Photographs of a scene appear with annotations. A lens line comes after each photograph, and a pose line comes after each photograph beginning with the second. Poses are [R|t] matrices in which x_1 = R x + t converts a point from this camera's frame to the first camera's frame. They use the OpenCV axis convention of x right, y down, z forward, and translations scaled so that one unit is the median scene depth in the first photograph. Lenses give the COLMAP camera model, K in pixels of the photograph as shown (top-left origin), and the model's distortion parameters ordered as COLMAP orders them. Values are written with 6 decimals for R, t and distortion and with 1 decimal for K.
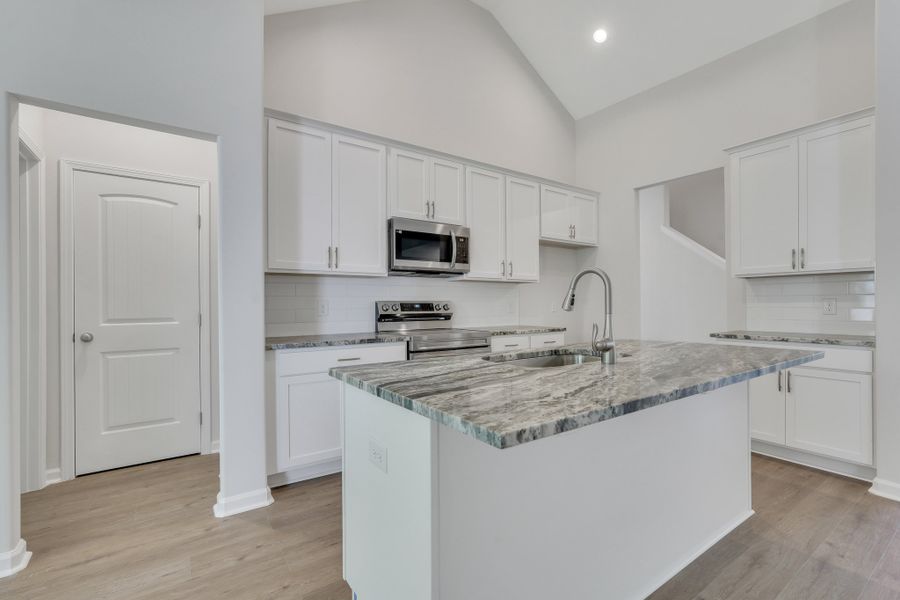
lens RADIAL K [[408.4, 0, 450.6], [0, 408.4, 304.2], [0, 0, 1]] dist [-0.004205, 0.006560]
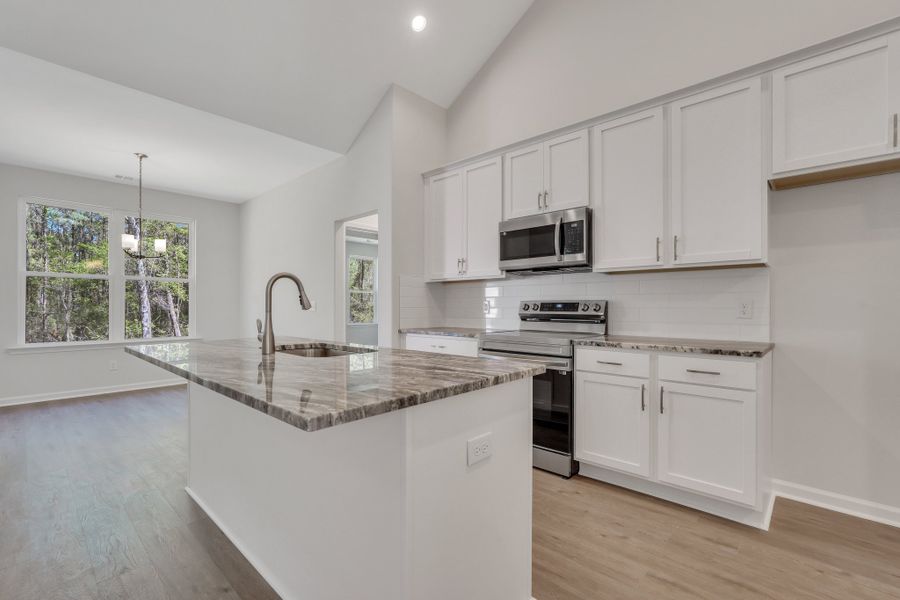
lens RADIAL K [[399.7, 0, 449.6], [0, 399.7, 301.8], [0, 0, 1]] dist [-0.000643, 0.000590]
pose [[0.202881, -0.003653, -0.979197, 0.936052], [-0.002971, 0.999986, -0.004346, 0.000852], [0.979199, 0.003791, 0.202867, 0.734087]]
